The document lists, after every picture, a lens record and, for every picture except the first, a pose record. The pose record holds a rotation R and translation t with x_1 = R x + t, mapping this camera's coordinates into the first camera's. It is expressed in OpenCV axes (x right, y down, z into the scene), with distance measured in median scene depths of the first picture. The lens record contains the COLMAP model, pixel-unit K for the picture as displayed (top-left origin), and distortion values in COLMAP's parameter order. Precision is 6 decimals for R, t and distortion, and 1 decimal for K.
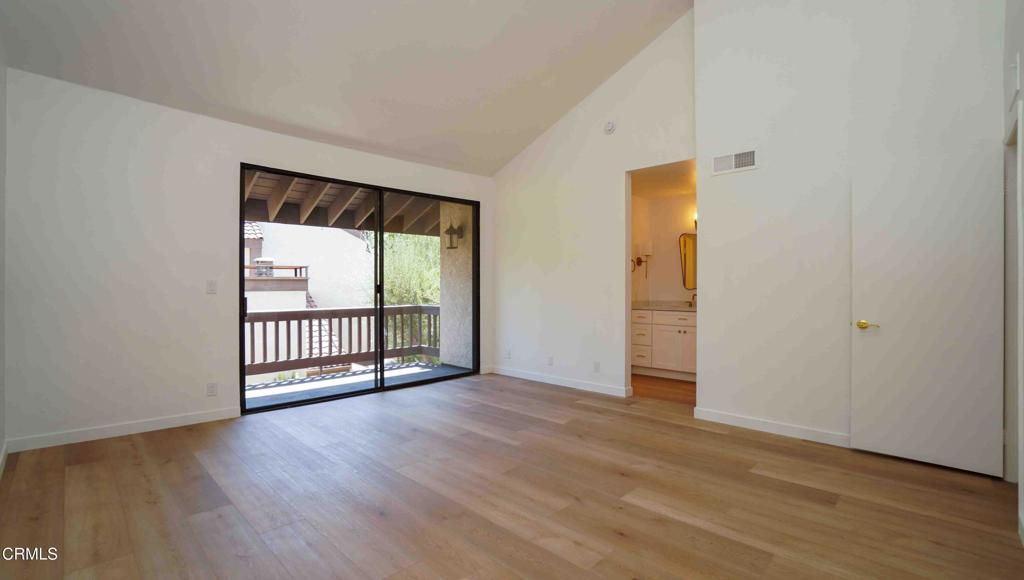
lens RADIAL K [[448.4, 0, 516.3], [0, 448.4, 292.5], [0, 0, 1]] dist [0.001440, 0.000104]
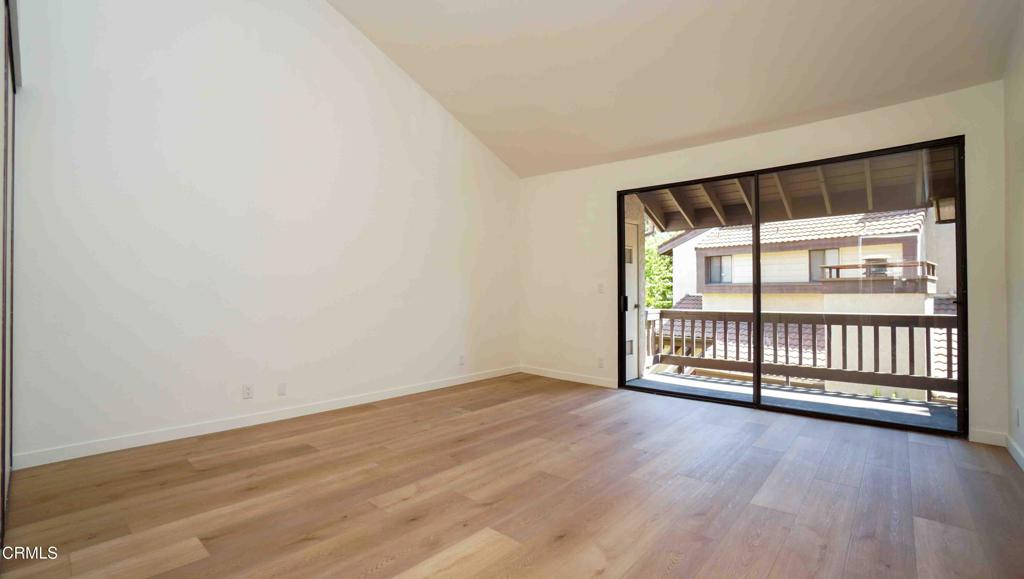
lens RADIAL K [[448.4, 0, 516.3], [0, 448.4, 292.0], [0, 0, 1]] dist [0.001440, 0.000104]
pose [[0.063766, -0.008216, -0.997931, 0.530288], [0.002240, 0.999965, -0.008090, -0.000272], [0.997962, -0.001720, 0.063782, 0.468628]]
